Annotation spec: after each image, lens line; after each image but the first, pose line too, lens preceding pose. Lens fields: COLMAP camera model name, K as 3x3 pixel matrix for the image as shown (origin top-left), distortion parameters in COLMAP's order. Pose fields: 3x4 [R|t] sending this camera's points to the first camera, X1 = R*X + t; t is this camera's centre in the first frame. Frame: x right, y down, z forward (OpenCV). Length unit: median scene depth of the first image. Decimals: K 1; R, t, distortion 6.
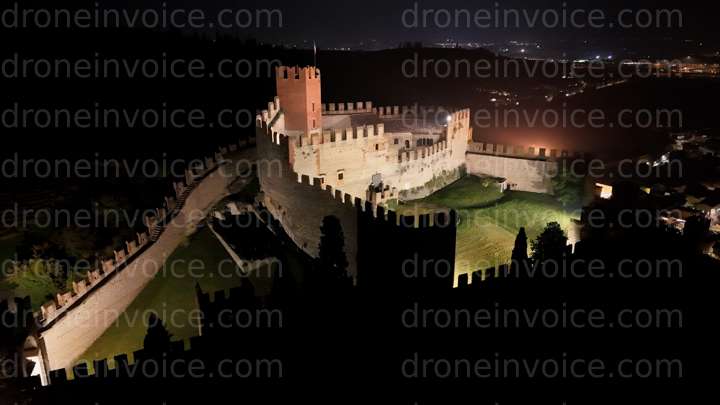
lens RADIAL K [[534.5, 0, 360.0], [0, 534.5, 202.5], [0, 0, 1]] dist [0.134035, -0.157782]
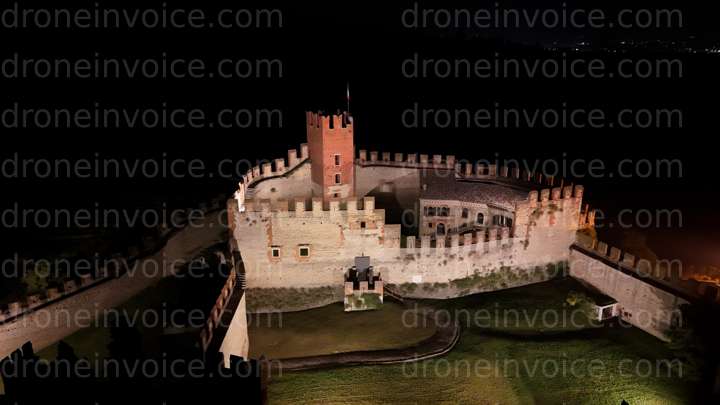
lens RADIAL K [[534.5, 0, 360.0], [0, 534.5, 202.5], [0, 0, 1]] dist [0.134035, -0.157782]
pose [[0.805049, 0.186518, -0.563122, 0.433160], [-0.181766, 0.981182, 0.065132, -0.172710], [0.564674, 0.049922, 0.823803, 0.319724]]
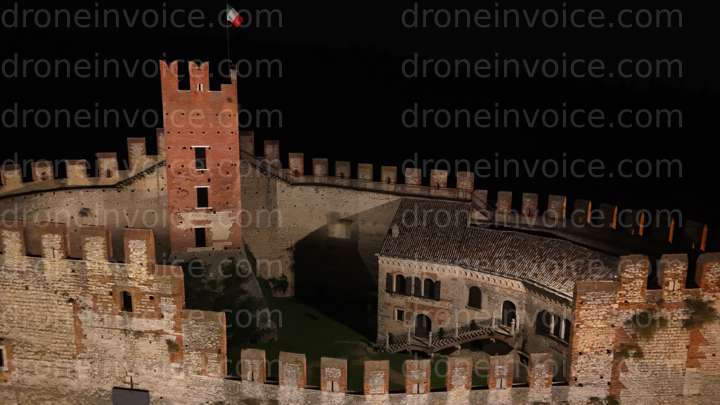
lens RADIAL K [[534.5, 0, 360.0], [0, 534.5, 202.5], [0, 0, 1]] dist [0.134035, -0.157782]
pose [[0.622501, 0.166032, -0.764805, 0.309268], [-0.247718, 0.968793, 0.008690, -0.177926], [0.742380, 0.184047, 0.644203, 0.826705]]
